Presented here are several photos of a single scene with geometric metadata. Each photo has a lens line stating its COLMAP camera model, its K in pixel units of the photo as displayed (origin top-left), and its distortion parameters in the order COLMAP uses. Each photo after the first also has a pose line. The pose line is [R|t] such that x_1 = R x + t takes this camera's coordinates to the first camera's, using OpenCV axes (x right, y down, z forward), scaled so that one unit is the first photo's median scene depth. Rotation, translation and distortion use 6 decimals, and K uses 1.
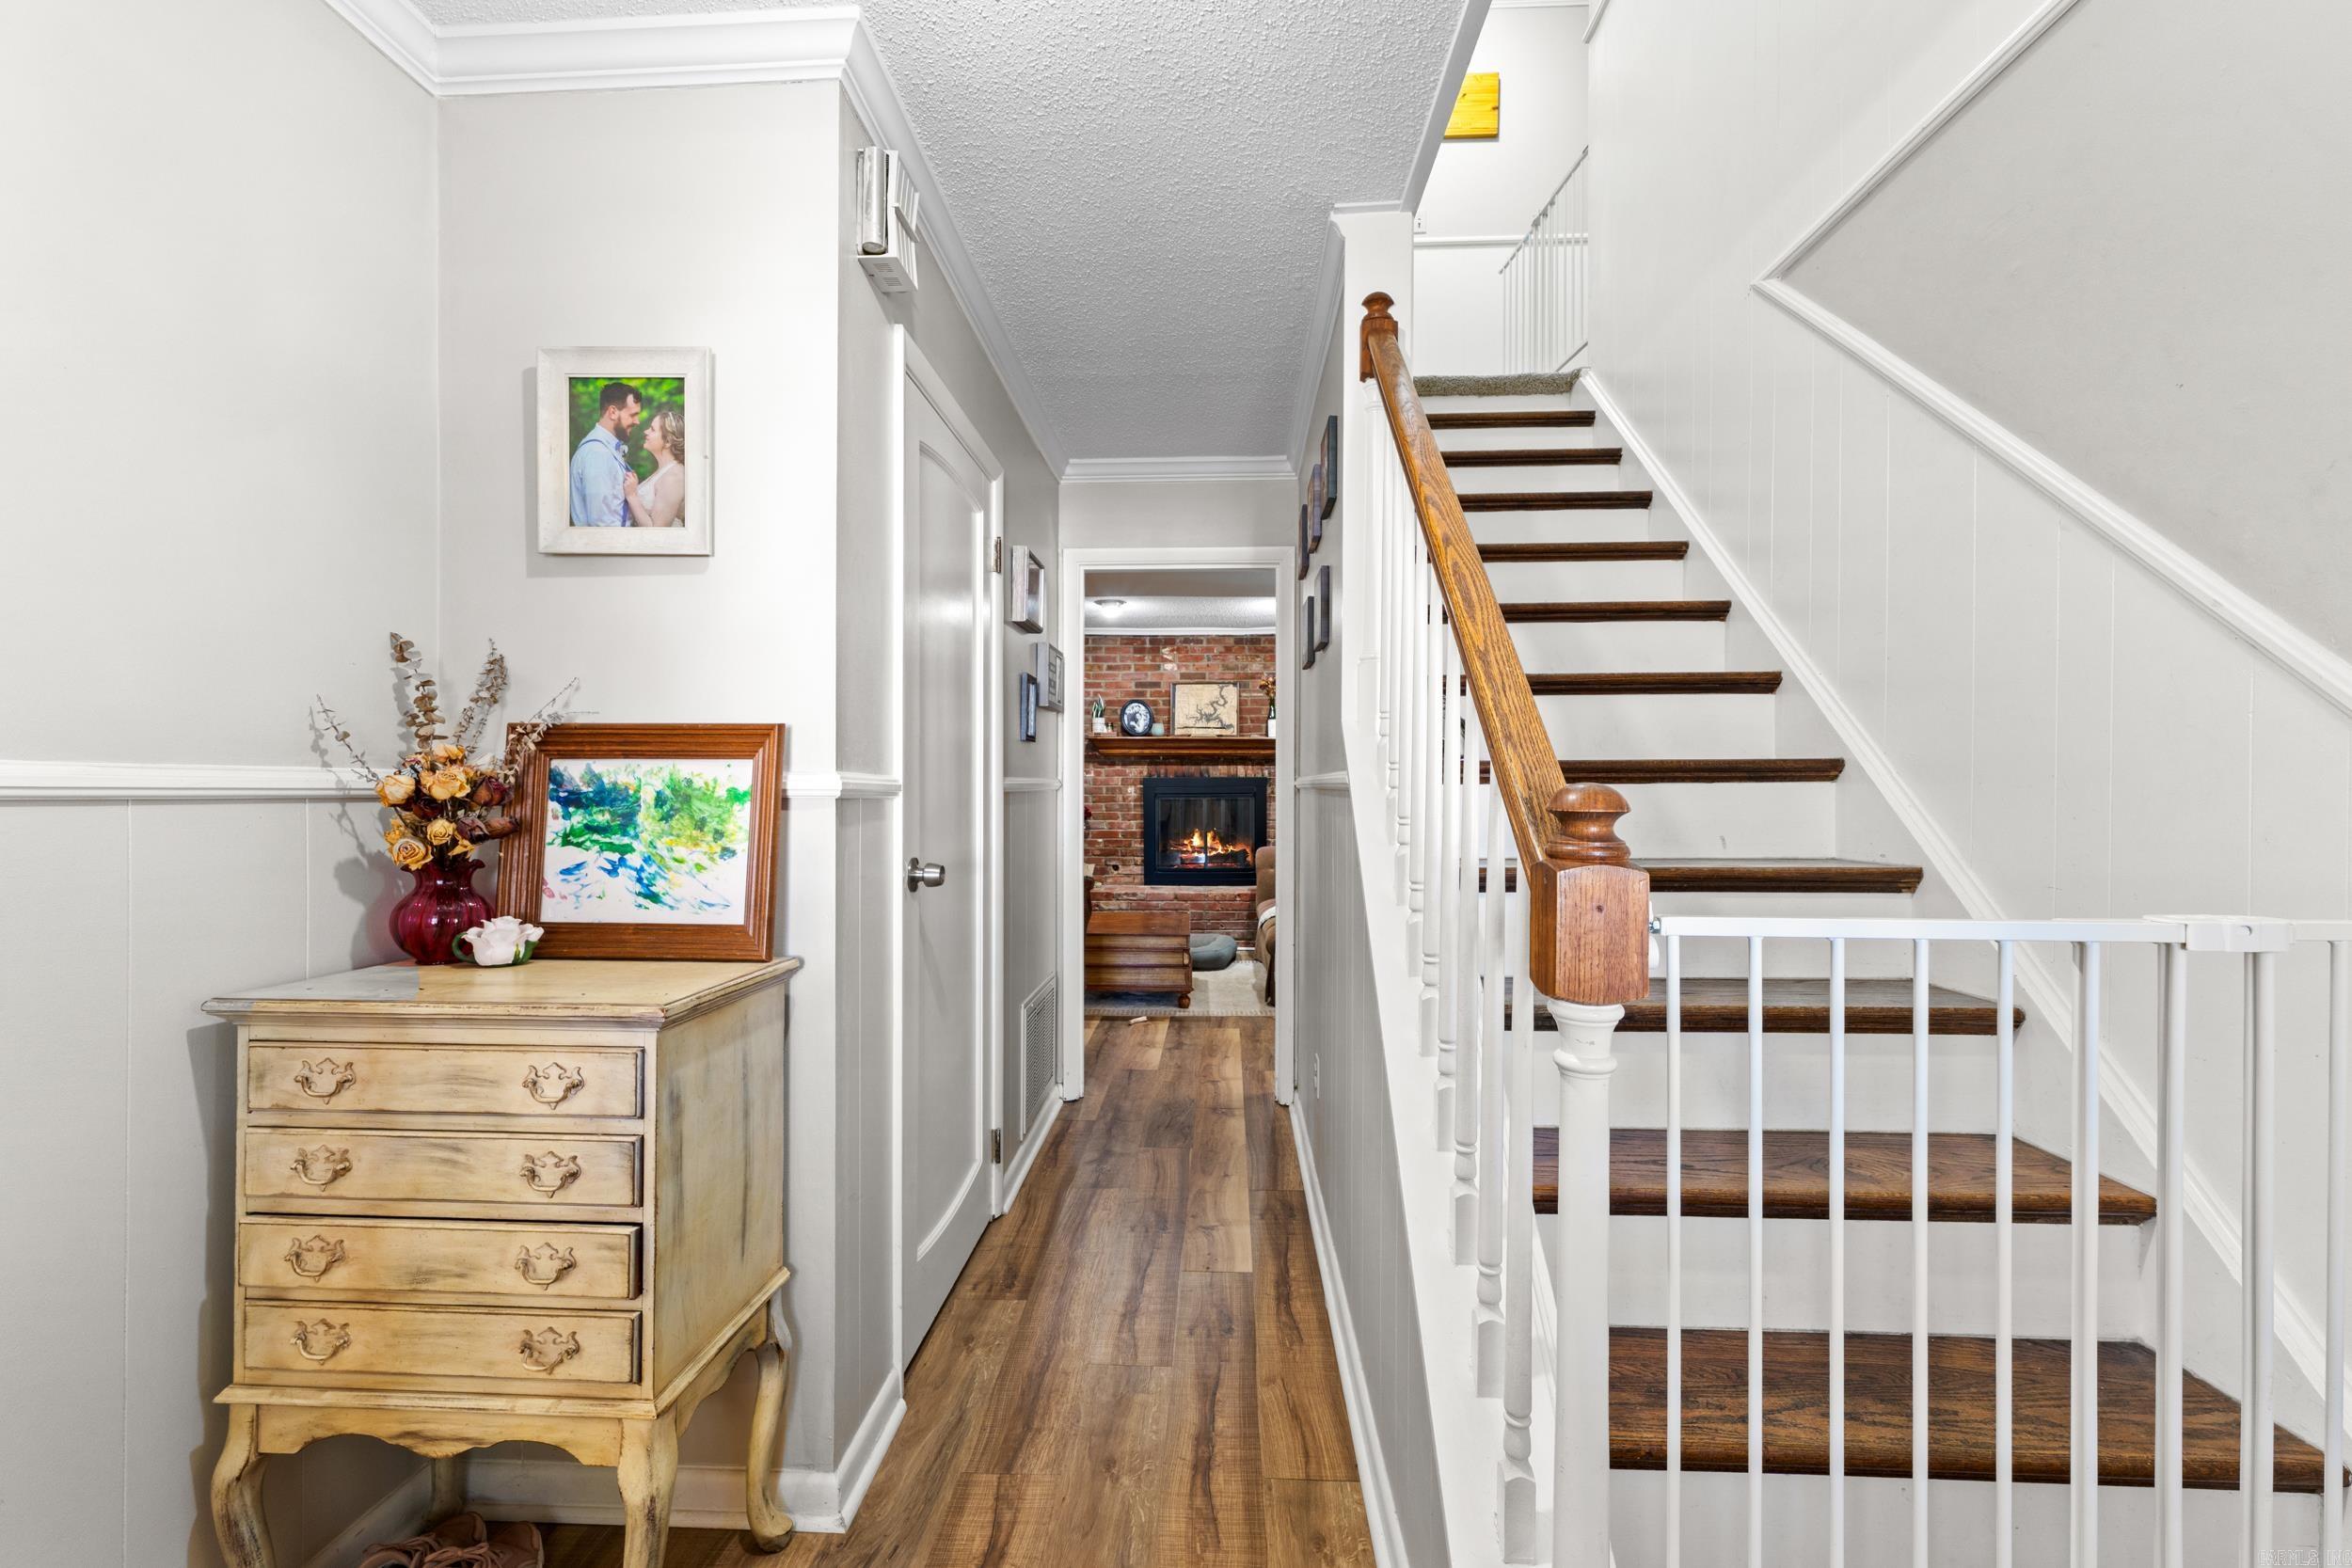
lens RADIAL K [[988.2, 0, 1167.0], [0, 988.2, 789.3], [0, 0, 1]] dist [0.005091, -0.000081]
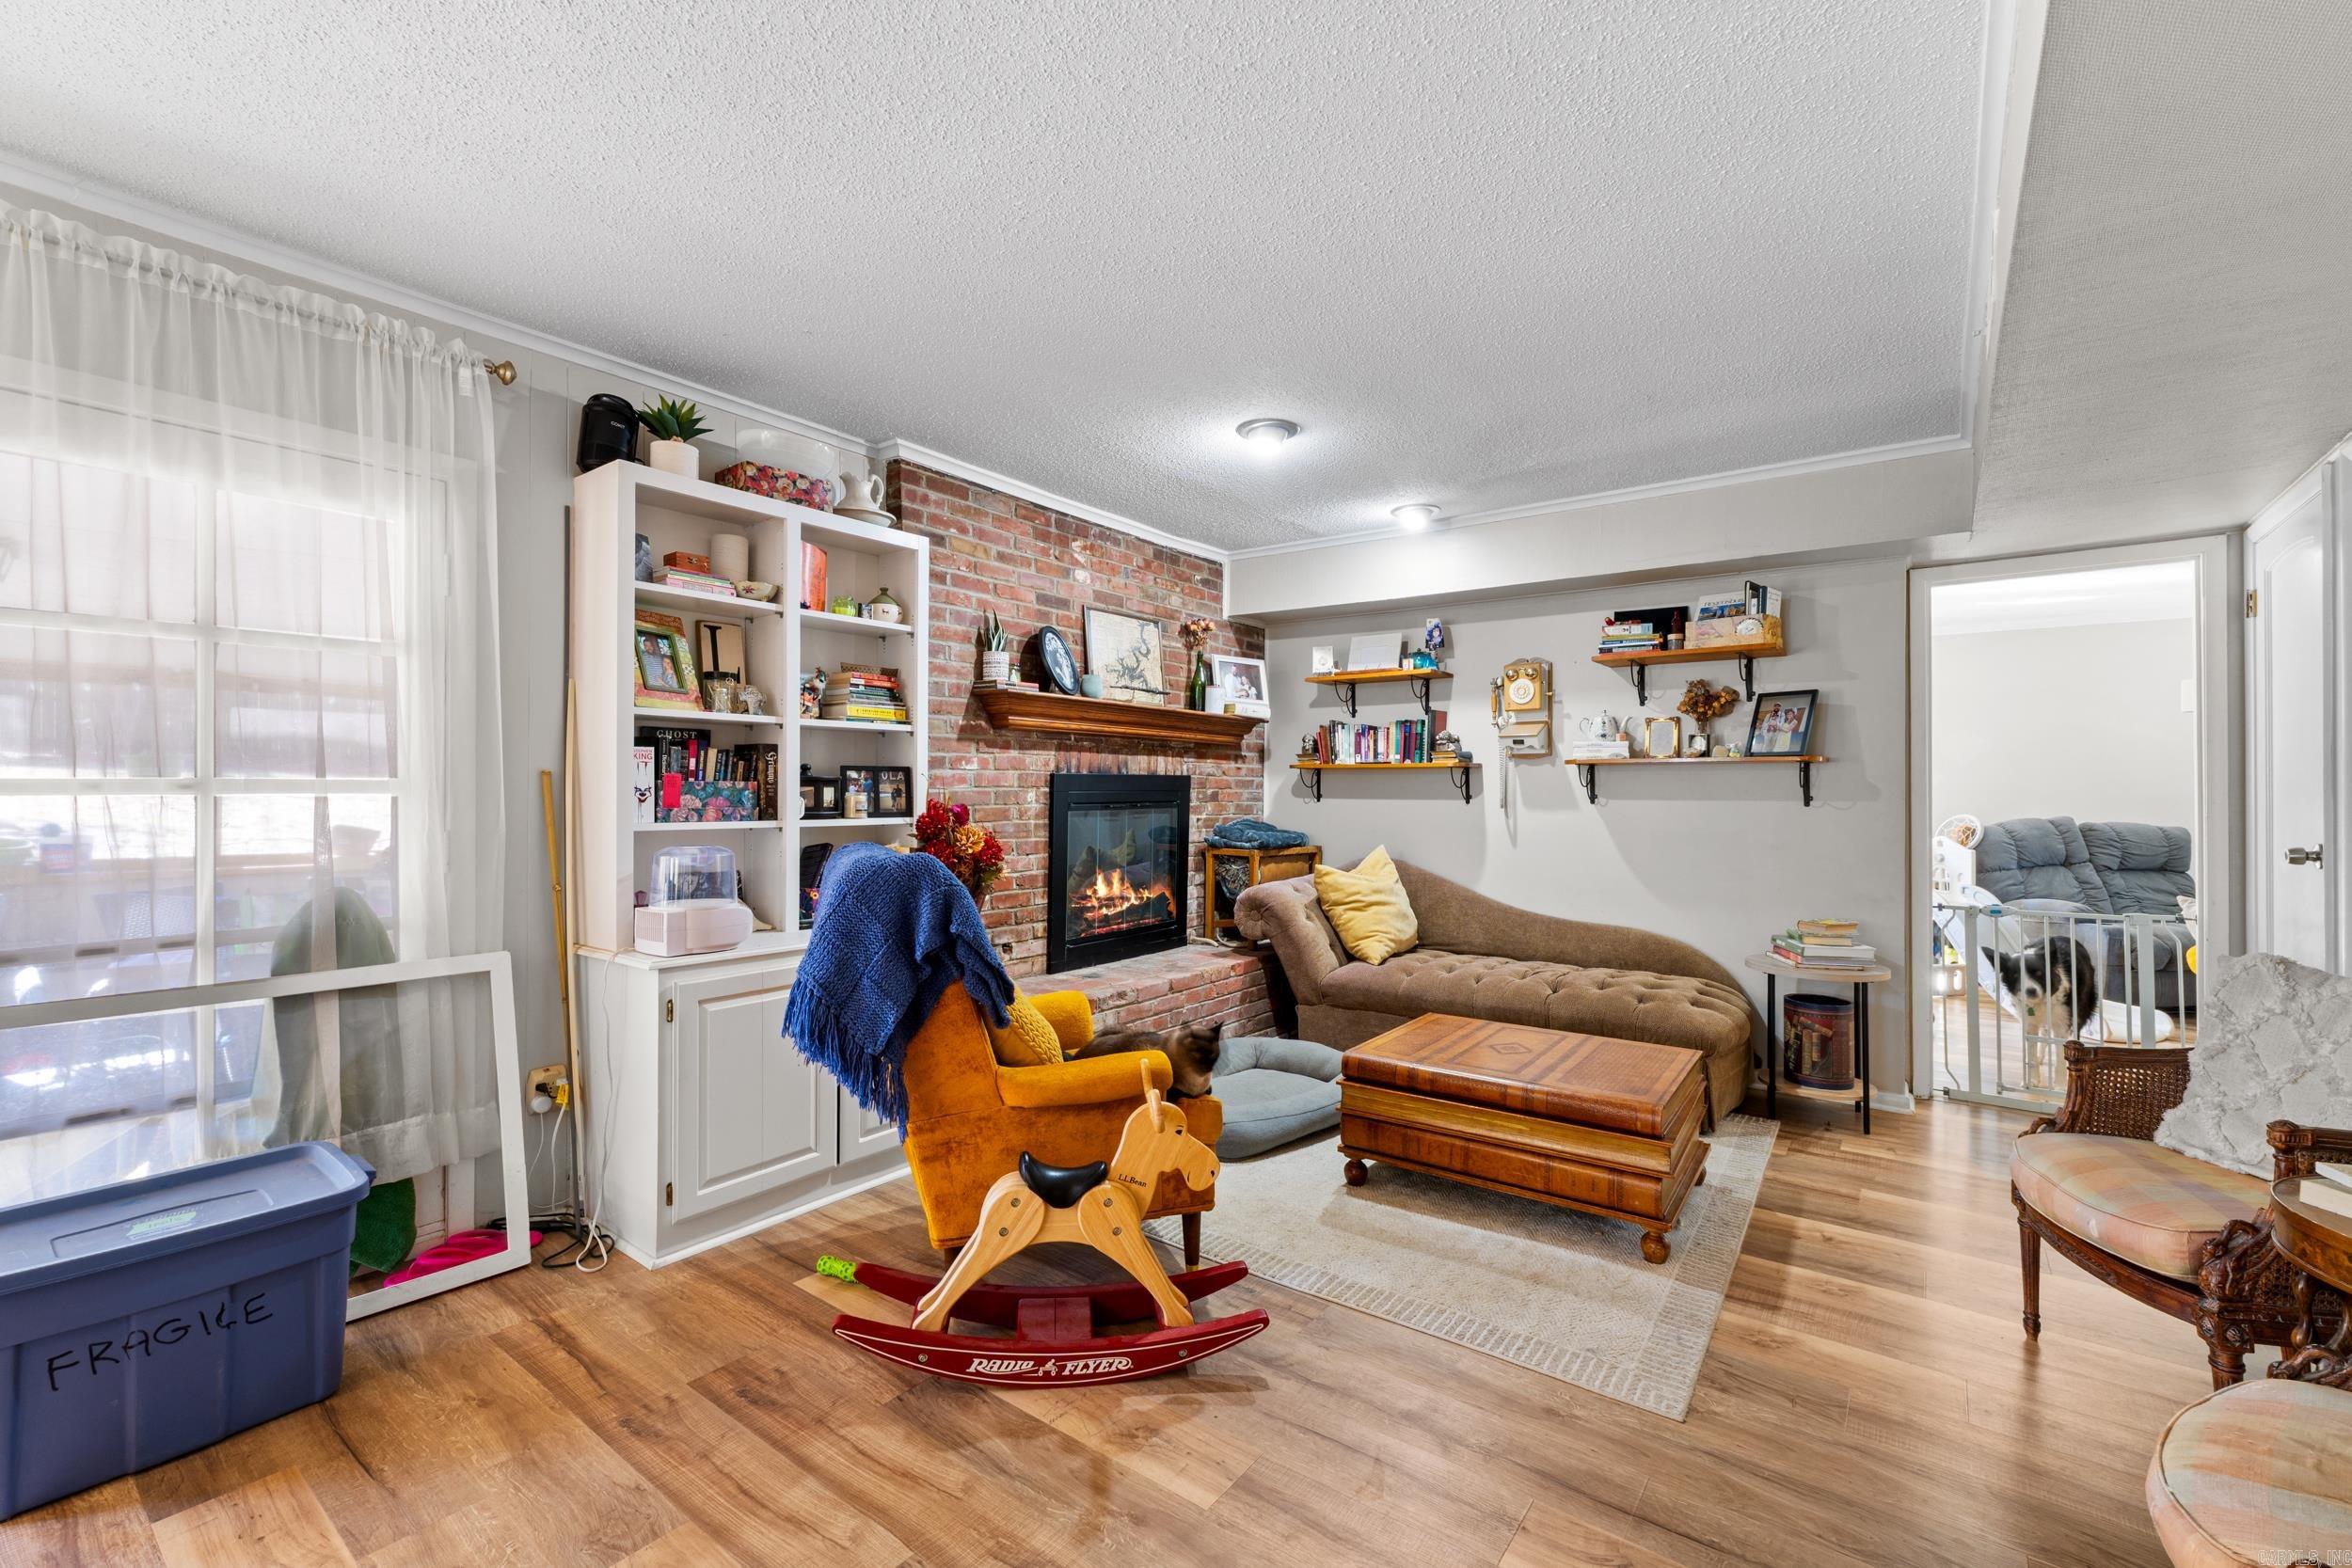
lens RADIAL K [[988.2, 0, 1186.9], [0, 988.2, 781.9], [0, 0, 1]] dist [0.005091, -0.000081]
pose [[0.554115, 0.007687, 0.832405, -0.429200], [-0.001928, 0.999967, -0.007950, -0.003050], [-0.832438, 0.002801, 0.554111, 0.641972]]
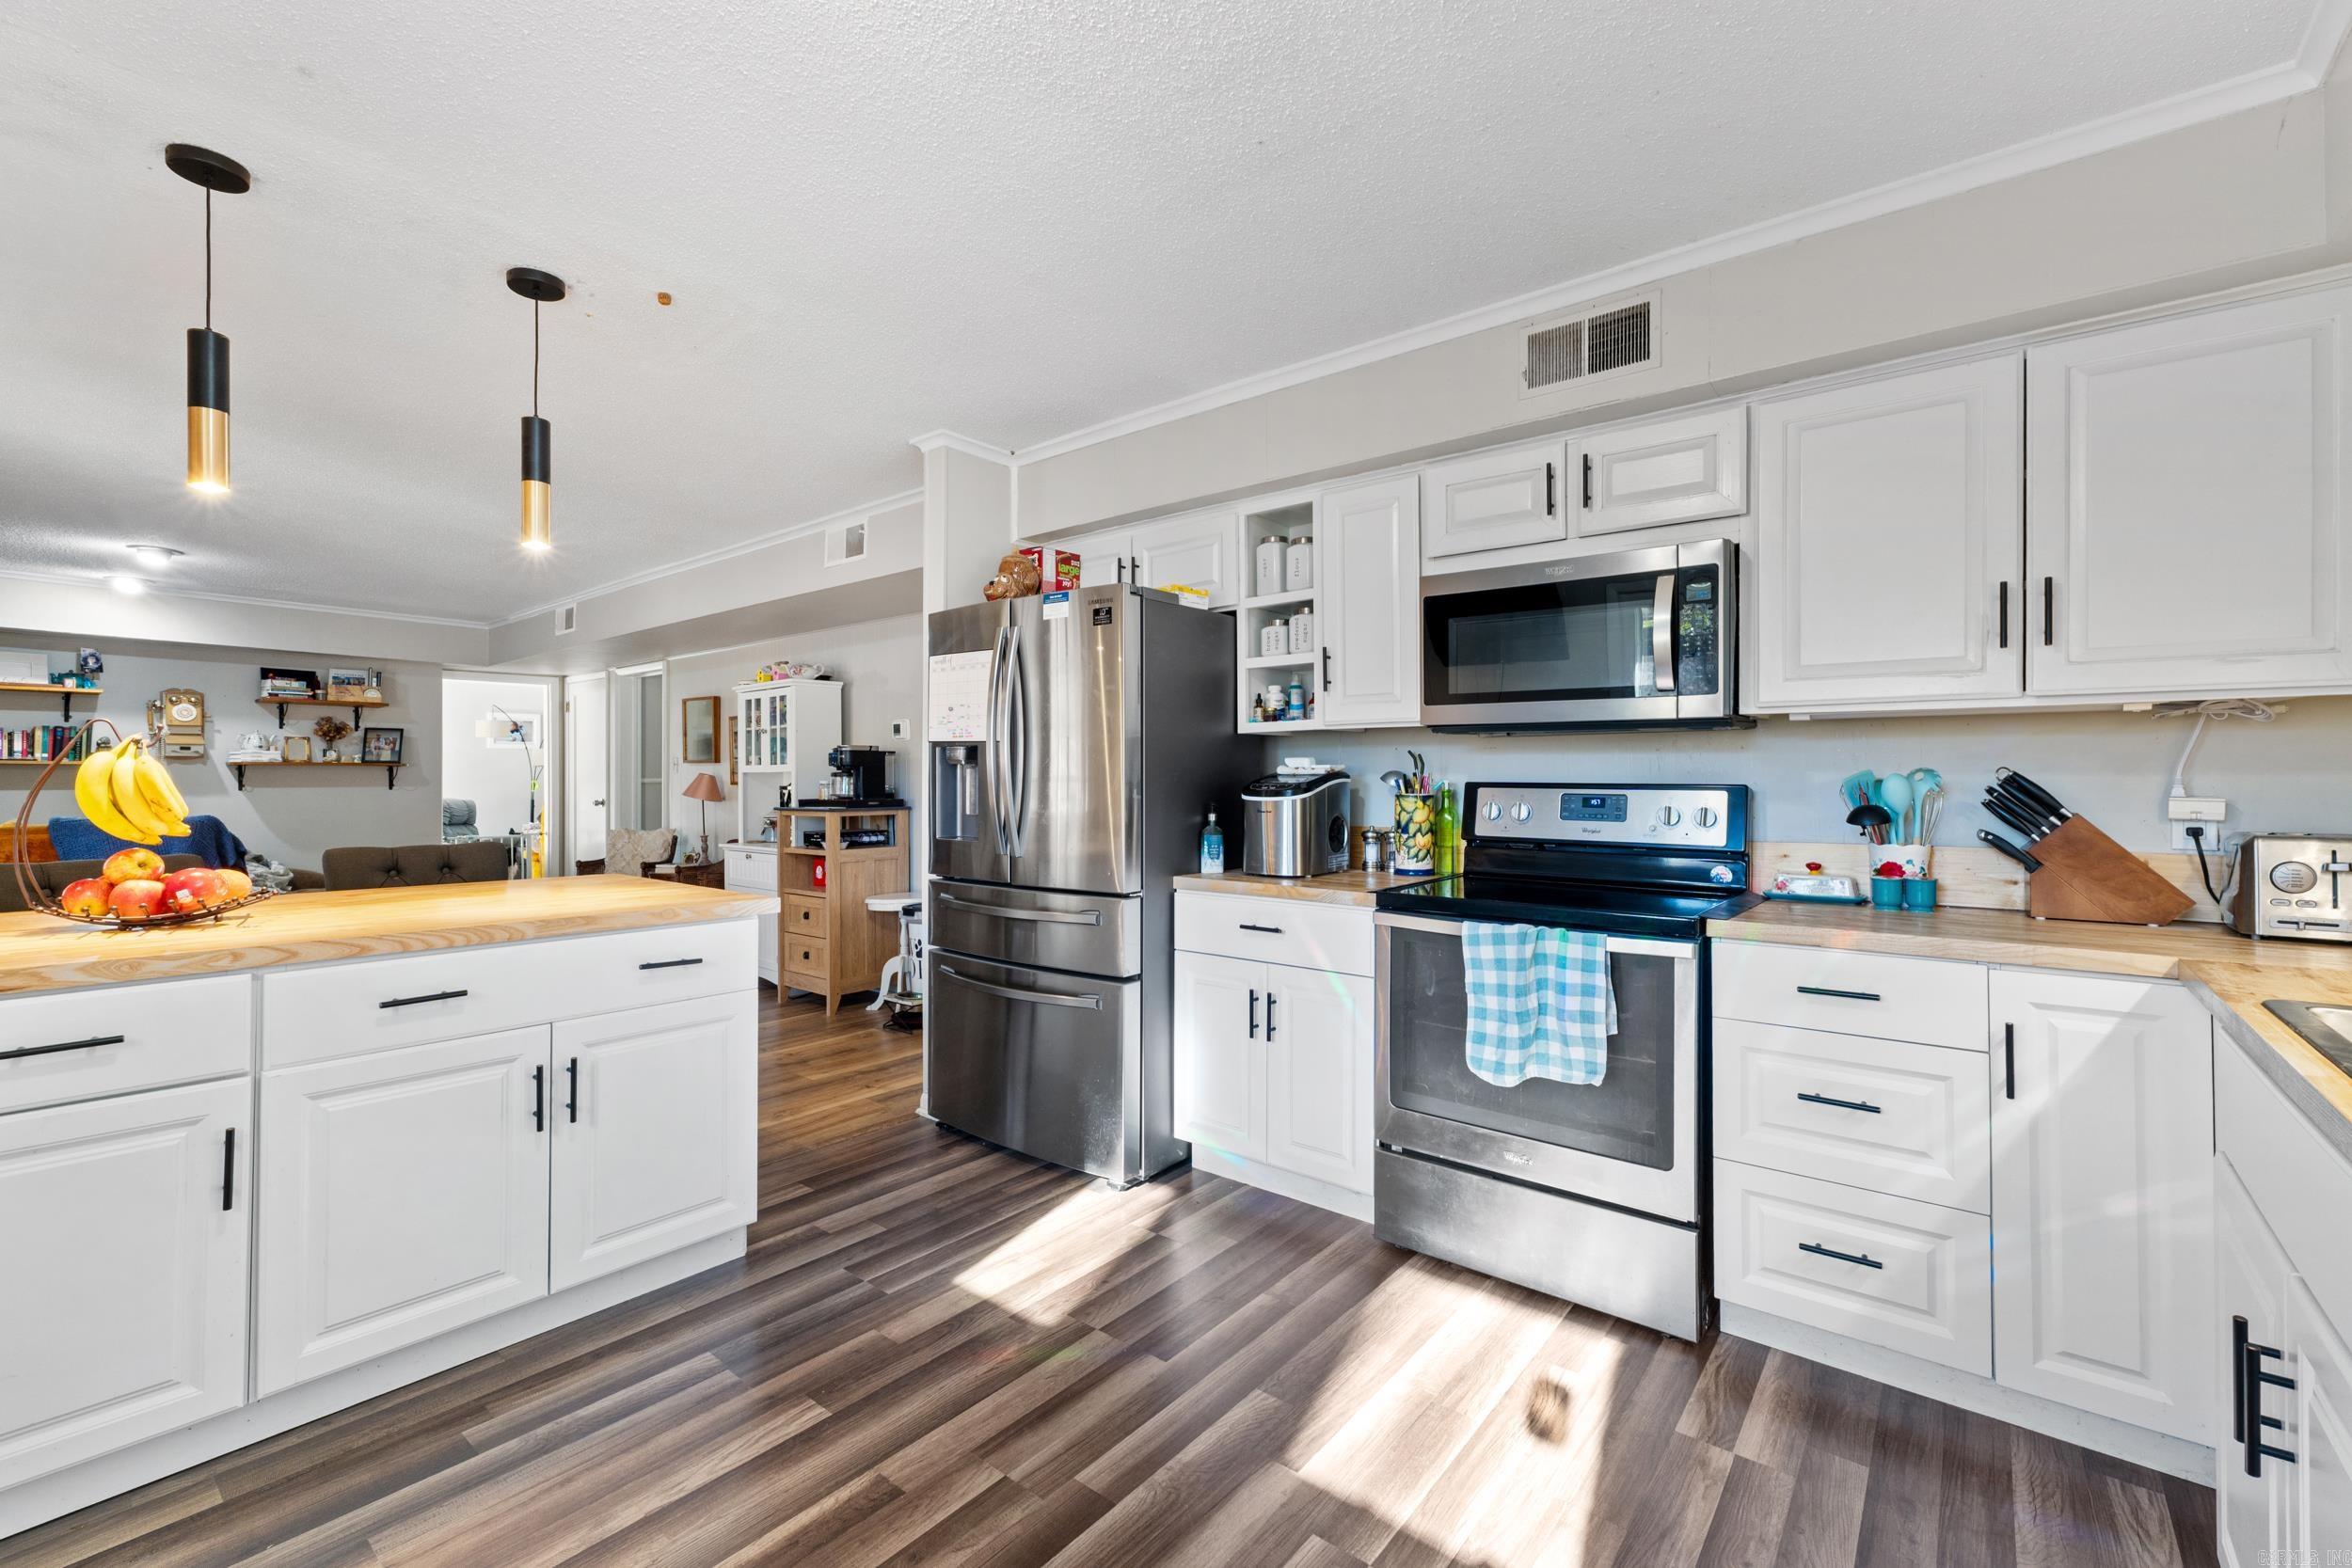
lens RADIAL K [[988.2, 0, 1181.8], [0, 988.2, 776.2], [0, 0, 1]] dist [0.005091, -0.000081]
pose [[-0.812784, 0.003702, 0.582553, -1.050287], [0.003061, 0.999993, -0.002085, -0.003728], [-0.582556, 0.000089, -0.812790, 1.017808]]
